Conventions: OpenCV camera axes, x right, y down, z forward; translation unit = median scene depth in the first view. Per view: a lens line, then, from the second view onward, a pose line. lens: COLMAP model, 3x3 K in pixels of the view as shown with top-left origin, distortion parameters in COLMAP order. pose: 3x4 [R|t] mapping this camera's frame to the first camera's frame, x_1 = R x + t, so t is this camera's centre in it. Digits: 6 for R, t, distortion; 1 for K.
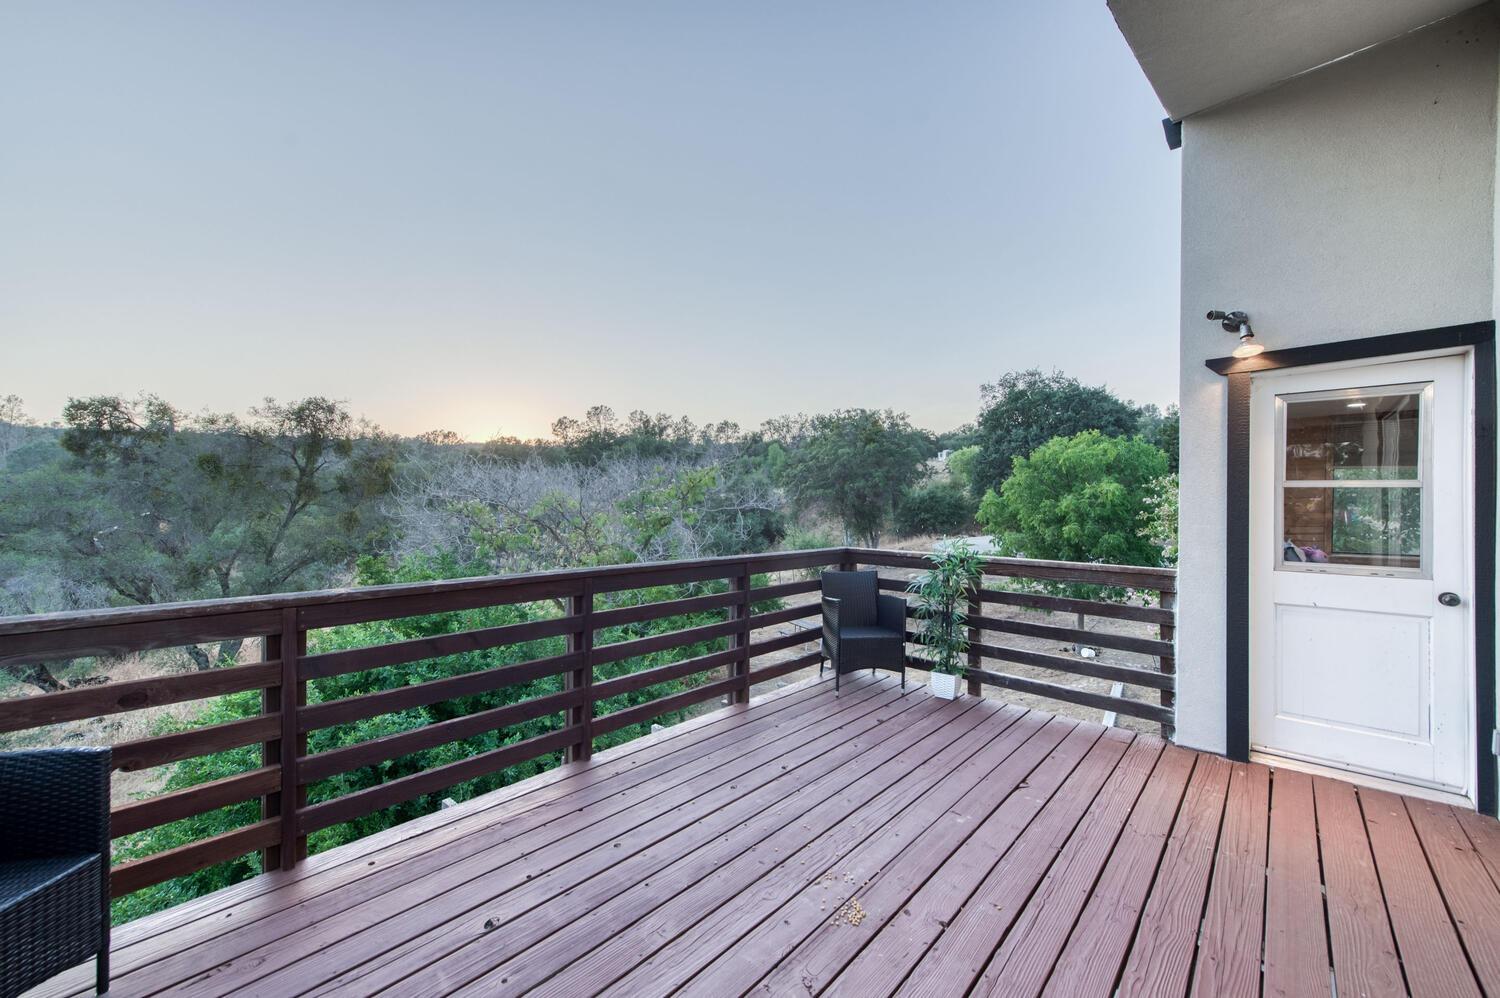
lens RADIAL K [[599.2, 0, 741.3], [0, 599.2, 506.0], [0, 0, 1]] dist [0.005869, -0.000847]
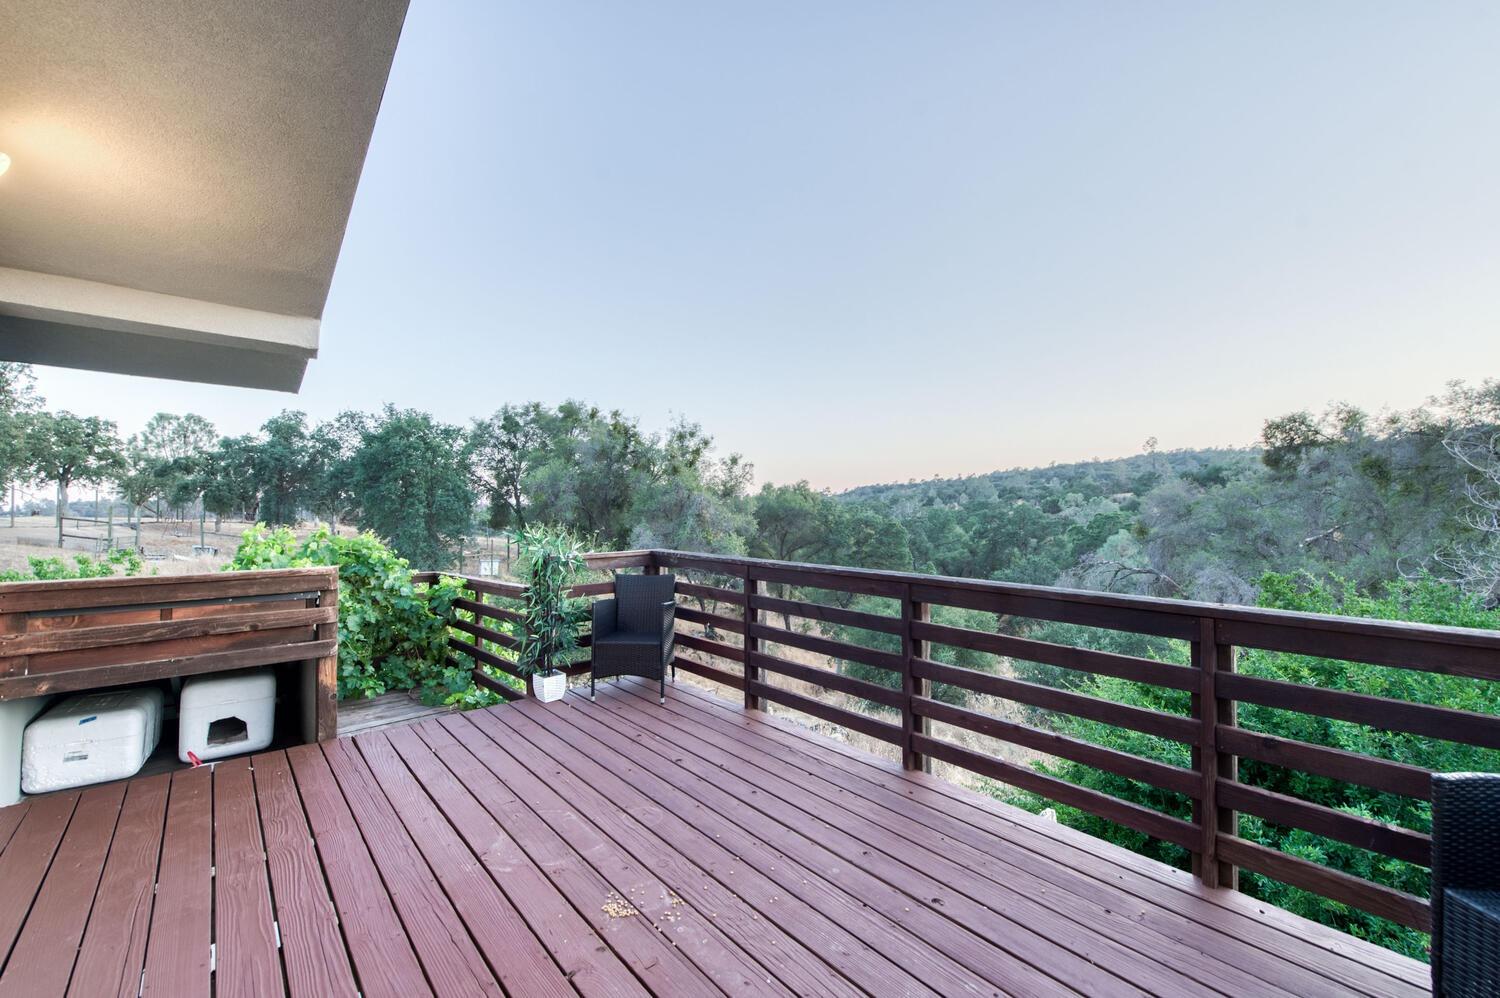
lens RADIAL K [[599.2, 0, 741.9], [0, 599.2, 496.6], [0, 0, 1]] dist [0.005869, -0.000847]
pose [[-0.121324, -0.027579, -0.992230, 0.342382], [-0.004637, 0.999619, -0.027218, 0.003050], [0.992602, 0.001299, -0.121405, 0.384606]]
